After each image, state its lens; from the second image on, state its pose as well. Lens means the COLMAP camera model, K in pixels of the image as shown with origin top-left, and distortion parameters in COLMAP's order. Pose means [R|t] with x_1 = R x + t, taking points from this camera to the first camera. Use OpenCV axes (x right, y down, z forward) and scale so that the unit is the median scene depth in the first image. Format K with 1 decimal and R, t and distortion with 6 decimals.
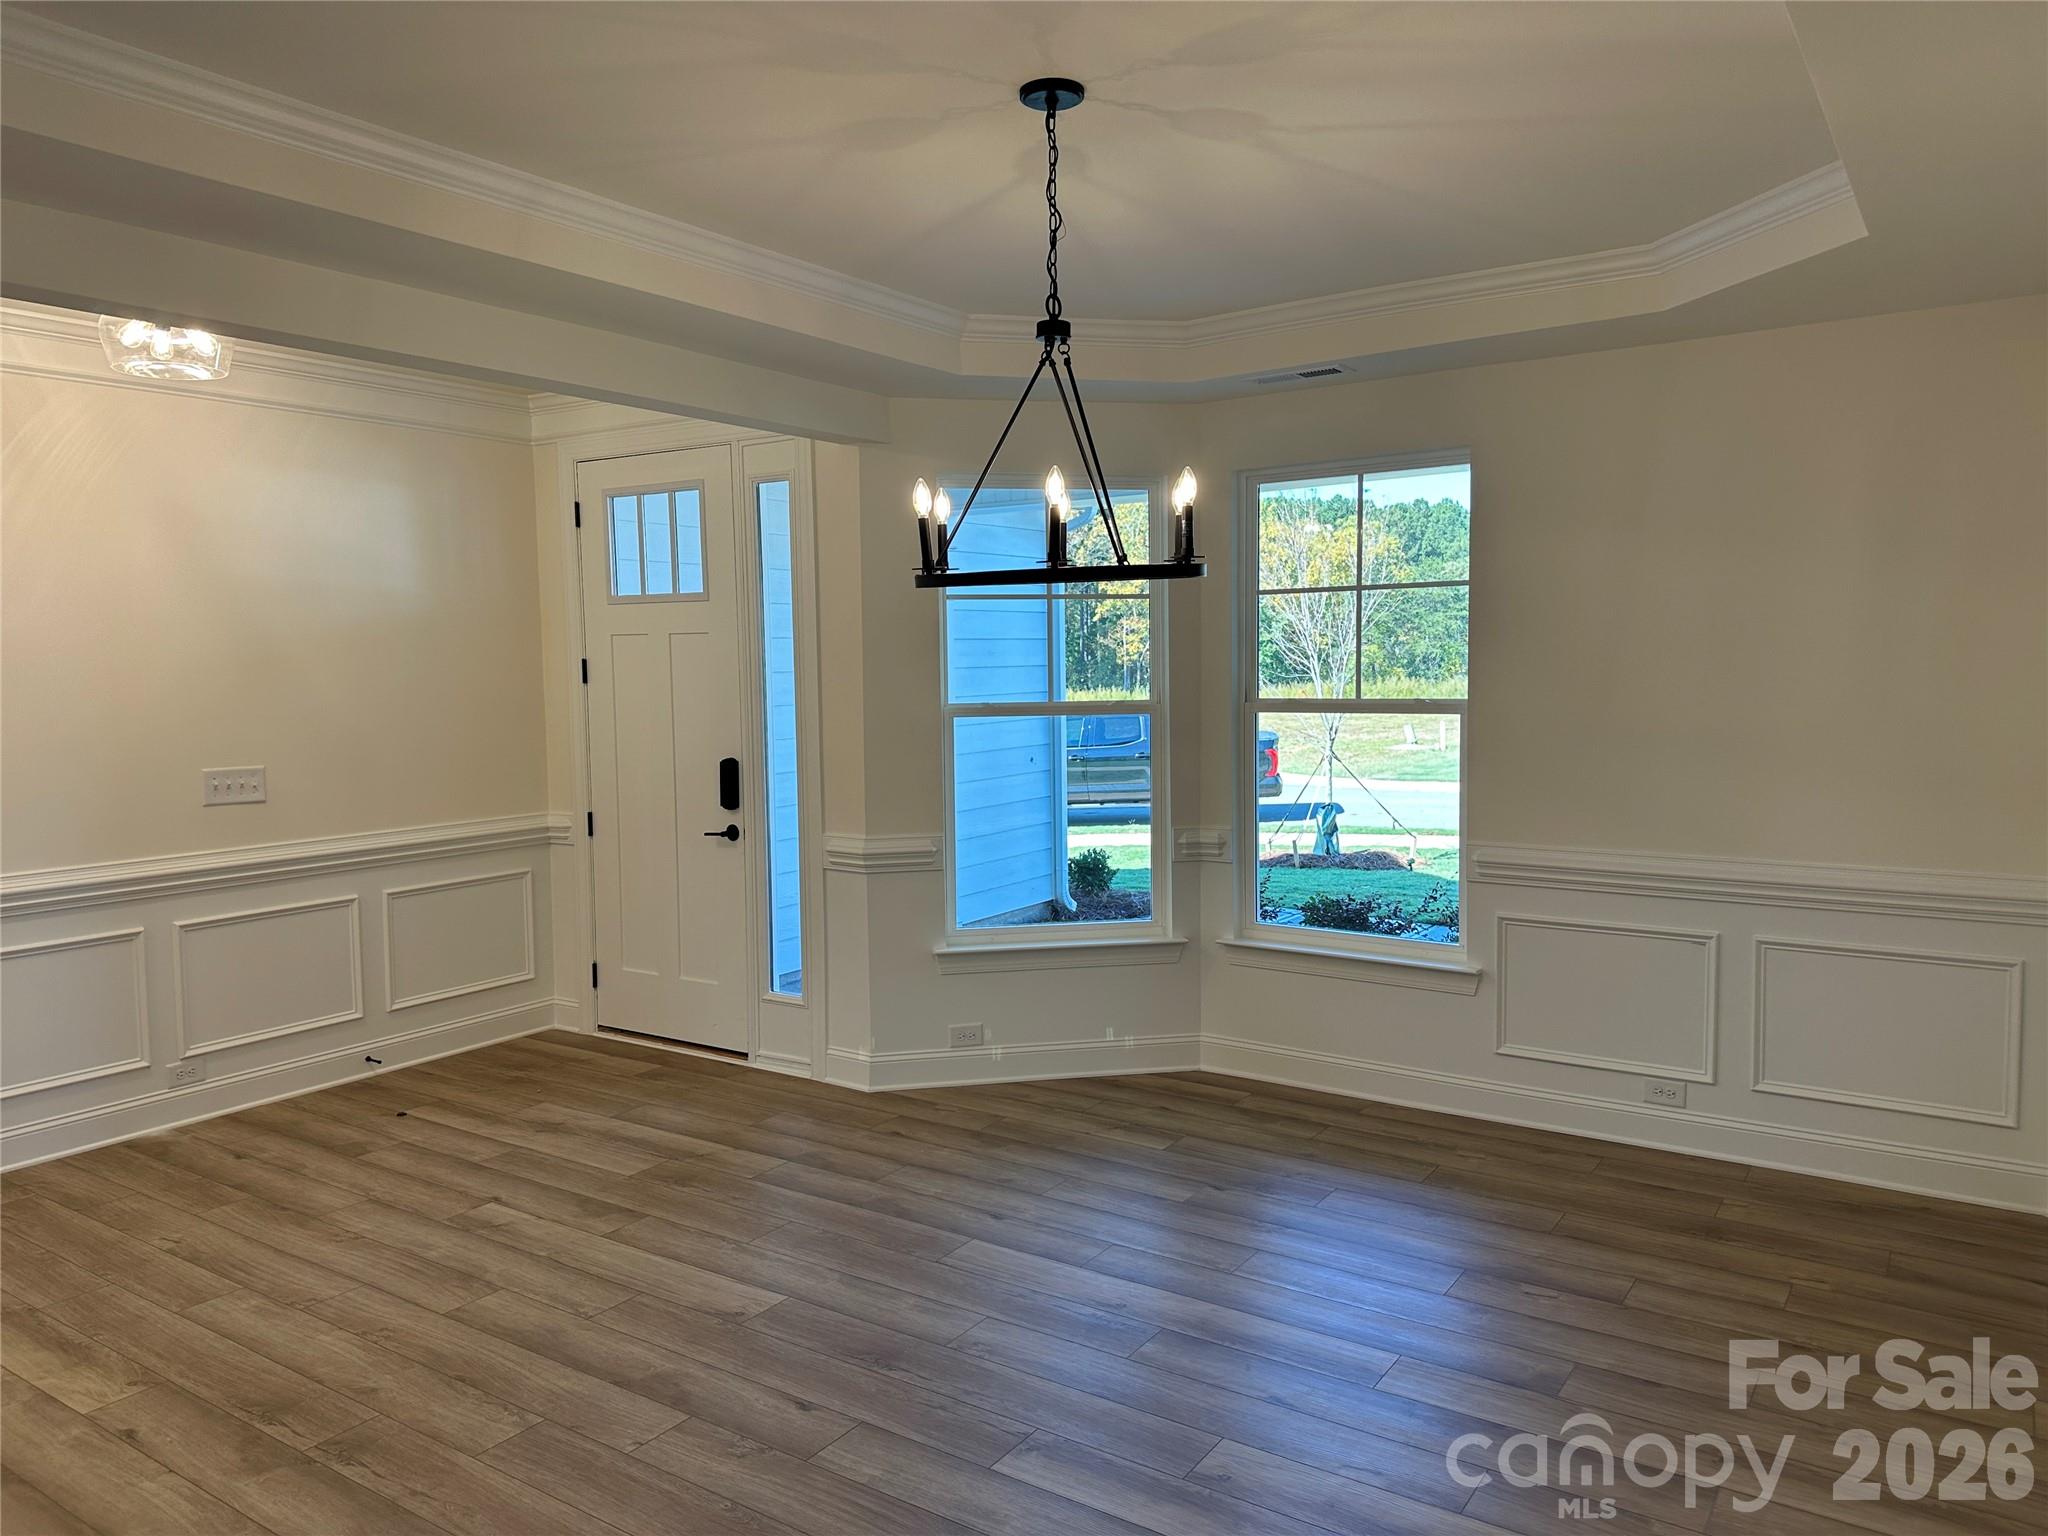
lens RADIAL K [[1450.2, 0, 1024.8], [0, 1450.2, 764.7], [0, 0, 1]] dist [0.001803, 0.000181]
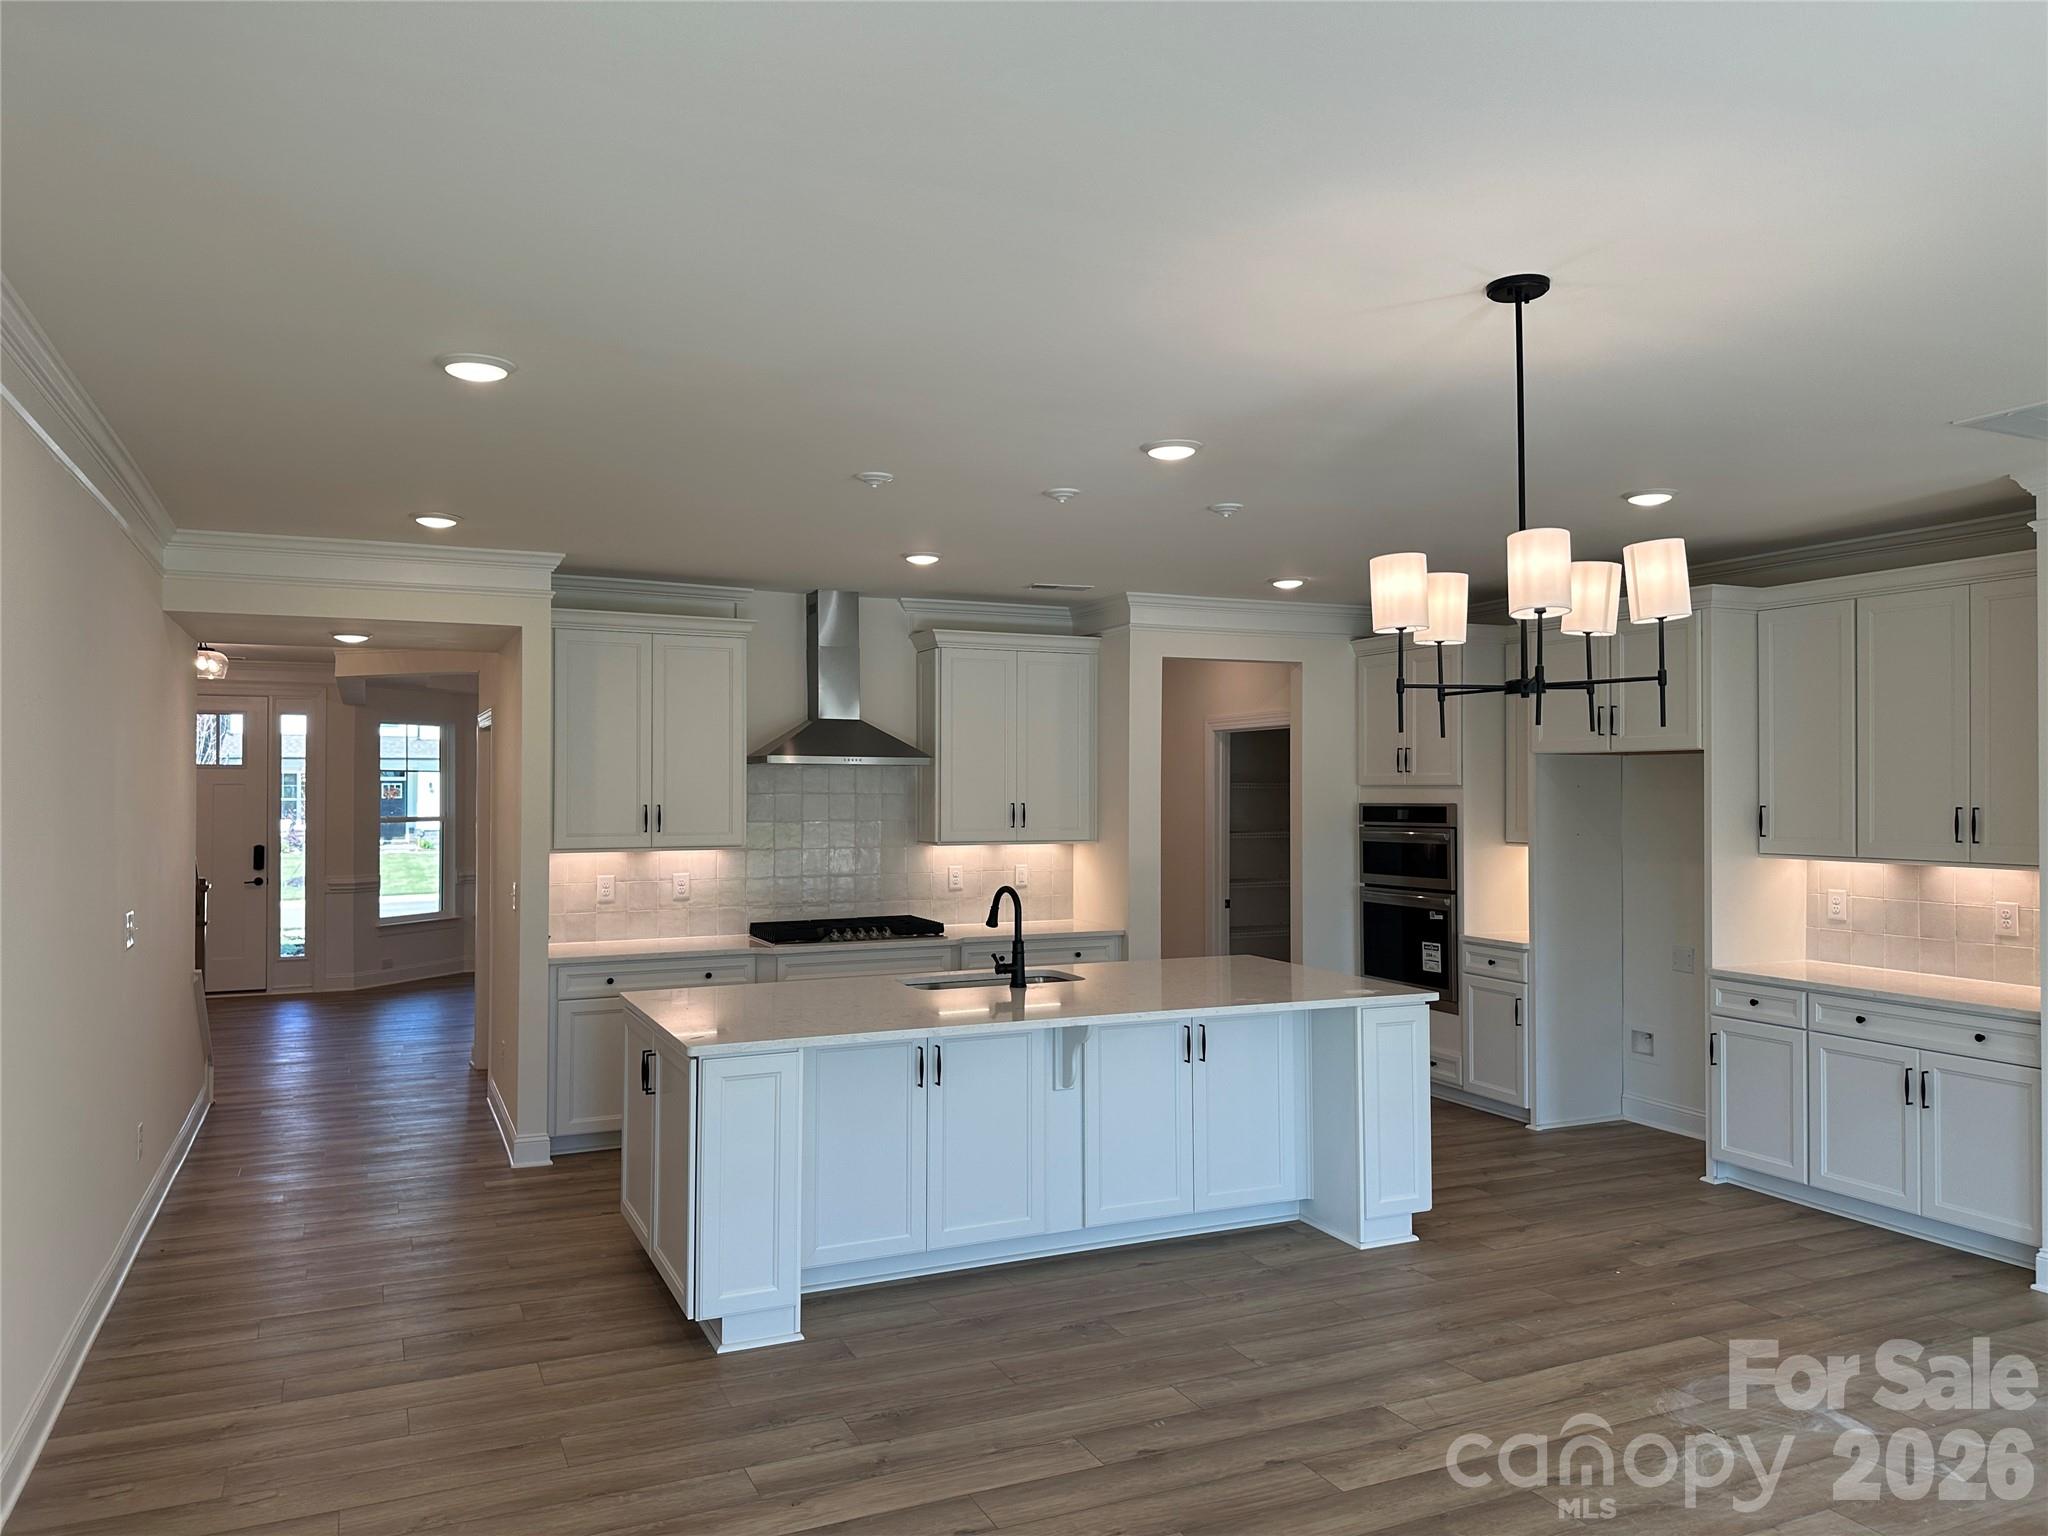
lens RADIAL K [[1450.2, 0, 1023.8], [0, 1450.2, 772.1], [0, 0, 1]] dist [0.001803, 0.000181]
pose [[0.516871, 0.031265, 0.855492, -1.415027], [0.052277, 0.996315, -0.067996, 0.089237], [-0.854465, 0.079868, 0.513332, -1.010102]]
